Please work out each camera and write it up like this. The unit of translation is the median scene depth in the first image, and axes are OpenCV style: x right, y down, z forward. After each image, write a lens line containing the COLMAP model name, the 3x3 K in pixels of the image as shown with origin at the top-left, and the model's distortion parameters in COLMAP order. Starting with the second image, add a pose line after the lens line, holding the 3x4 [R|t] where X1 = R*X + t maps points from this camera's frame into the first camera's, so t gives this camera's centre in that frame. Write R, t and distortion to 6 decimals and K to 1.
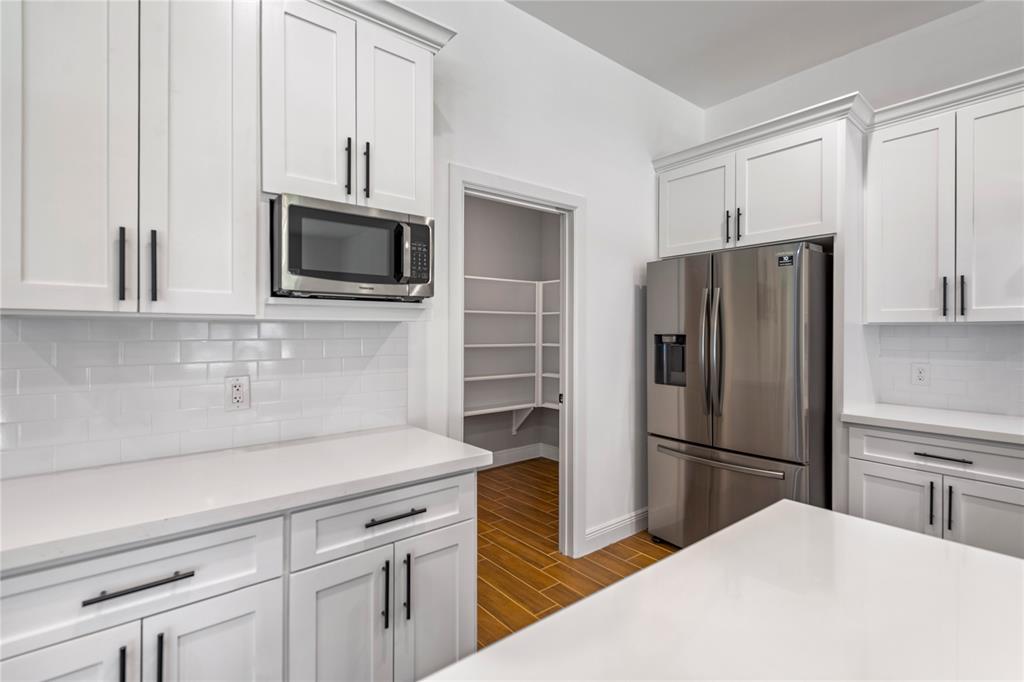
lens RADIAL K [[480.9, 0, 510.6], [0, 480.9, 327.8], [0, 0, 1]] dist [0.004869, 0.000165]
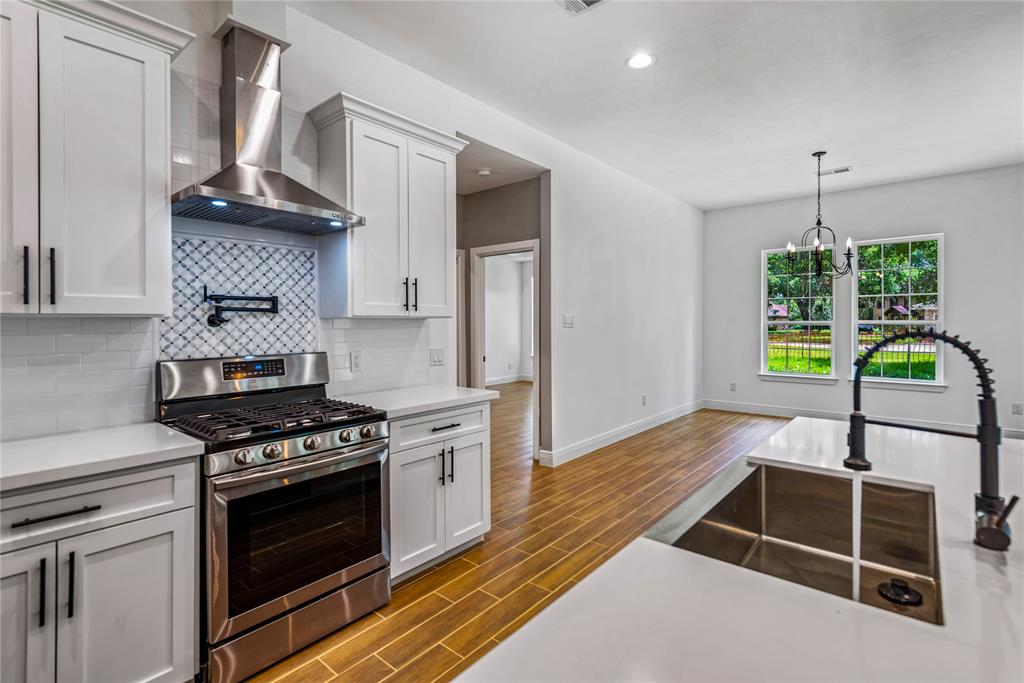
lens RADIAL K [[478.6, 0, 515.8], [0, 478.6, 323.6], [0, 0, 1]] dist [-0.000071, -0.000537]
pose [[-0.198886, -0.001474, 0.980022, 0.105156], [-0.003447, 0.999994, 0.000805, -0.000096], [-0.980017, -0.003218, -0.198890, 0.453361]]
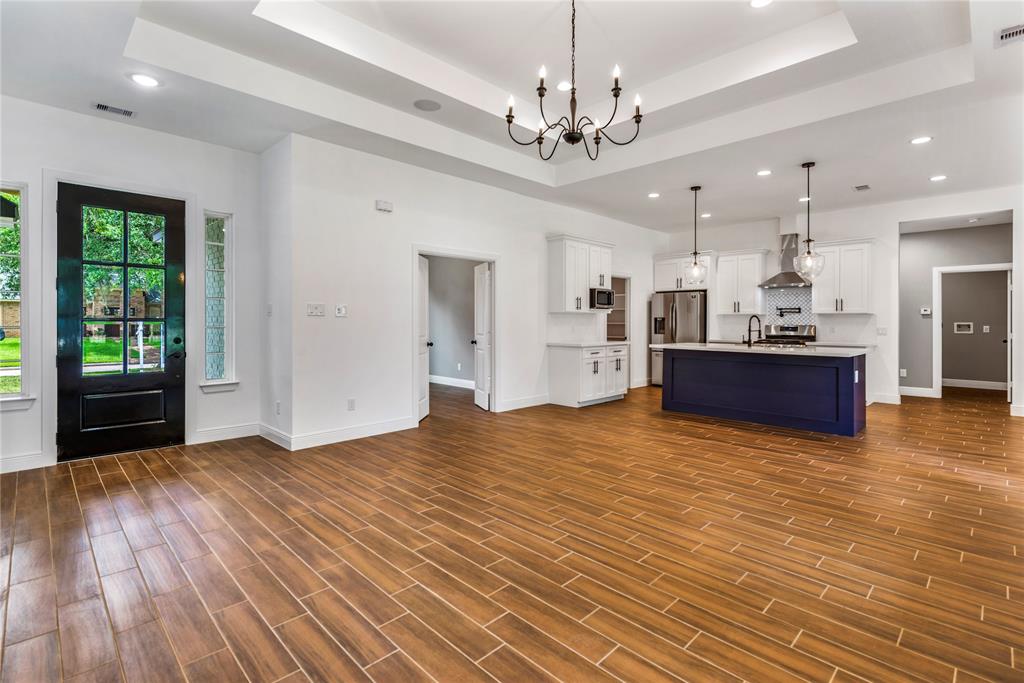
lens RADIAL K [[482.9, 0, 509.1], [0, 482.9, 317.2], [0, 0, 1]] dist [0.011734, -0.000419]
pose [[0.994932, 0.003098, 0.100504, -1.153358], [-0.002906, 0.999994, -0.002058, 0.023687], [-0.100509, 0.001755, 0.994935, -2.438552]]
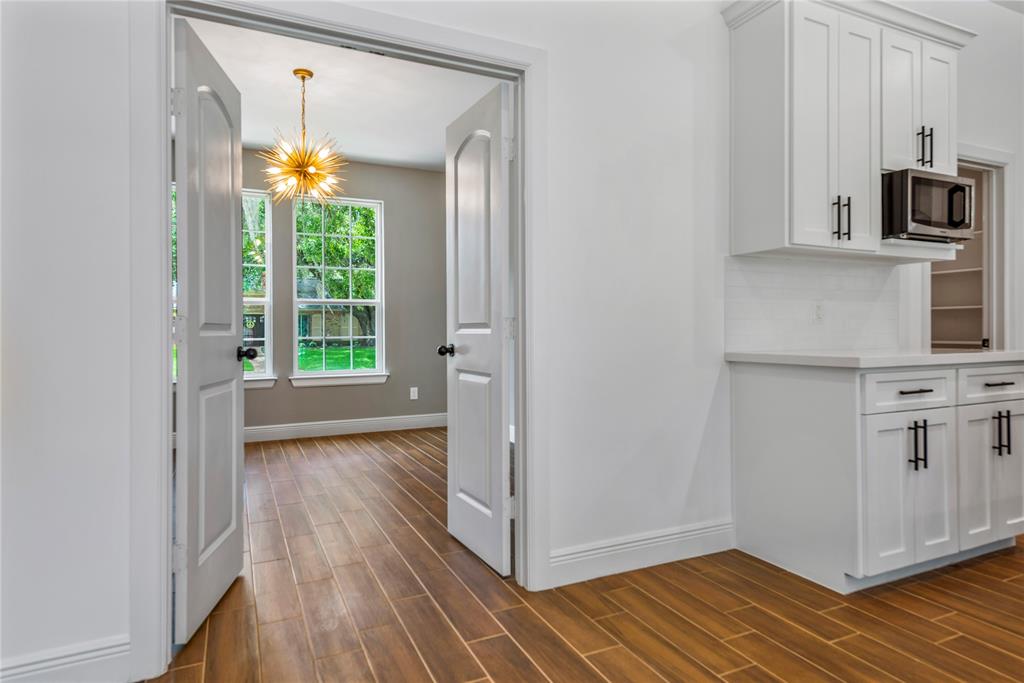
lens RADIAL K [[594.6, 0, 512.0], [0, 594.6, 322.6], [0, 0, 1]] dist [0.015003, 0.000563]
pose [[0.973568, -0.005708, -0.228326, -0.755437], [0.005717, 0.999983, -0.000619, 0.118349], [0.228325, -0.000703, 0.973585, -0.670549]]
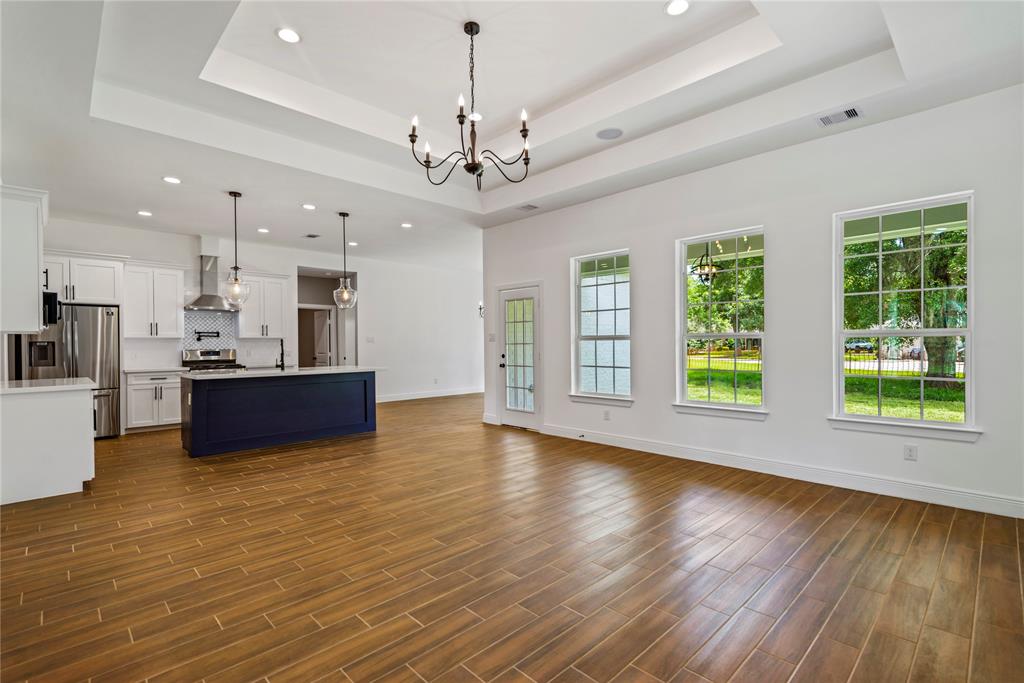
lens RADIAL K [[474.8, 0, 517.0], [0, 474.8, 346.1], [0, 0, 1]] dist [0.002666, -0.000105]
pose [[-0.105159, -0.004240, 0.994446, -2.318807], [0.001549, 0.999989, 0.004428, 0.032446], [-0.994454, 0.002006, -0.105152, -0.979514]]
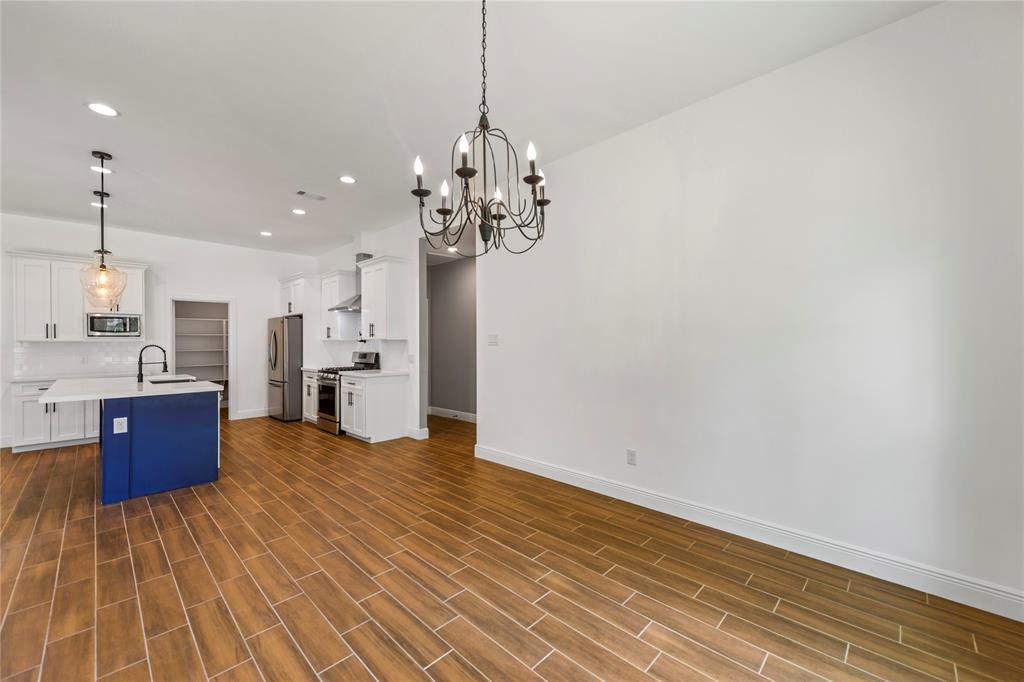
lens RADIAL K [[399.5, 0, 512.0], [0, 399.5, 341.0], [0, 0, 1]] dist [0.000247, -0.000067]
pose [[0.990838, -0.006560, 0.134893, 1.790810], [0.005953, 0.999970, 0.004898, -0.011529], [-0.134921, -0.004050, 0.990848, -1.971910]]
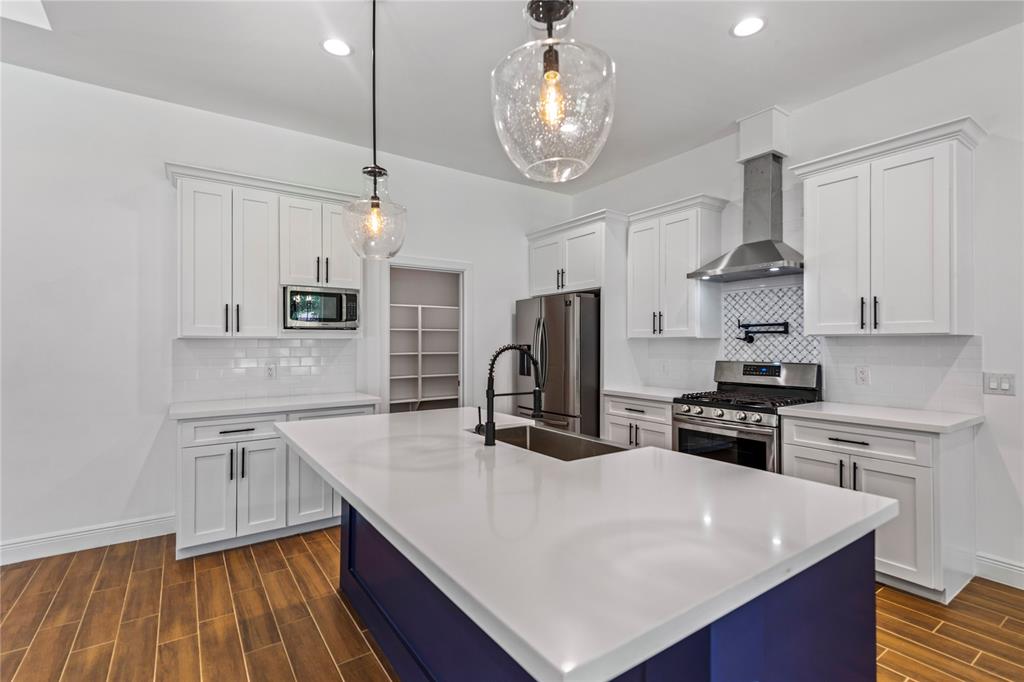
lens RADIAL K [[476.9, 0, 506.3], [0, 476.9, 338.9], [0, 0, 1]] dist [0.009313, -0.000835]
pose [[0.997381, -0.003622, -0.072243, 0.472978], [0.003489, 0.999992, -0.001957, -0.004844], [0.072249, 0.001700, 0.997385, -0.781442]]
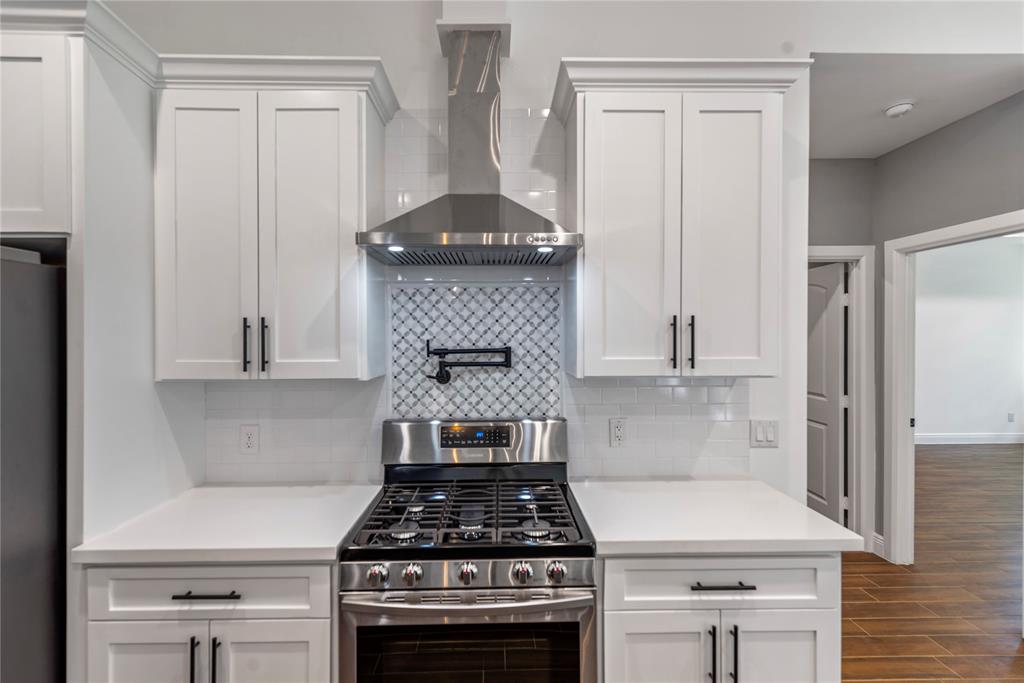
lens RADIAL K [[476.9, 0, 506.3], [0, 476.9, 339.4], [0, 0, 1]] dist [0.009313, -0.000835]
pose [[0.605916, -0.010660, 0.795458, 0.554063], [-0.001804, 0.999889, 0.014774, -0.082671], [-0.795527, -0.010387, 0.605829, 0.248596]]
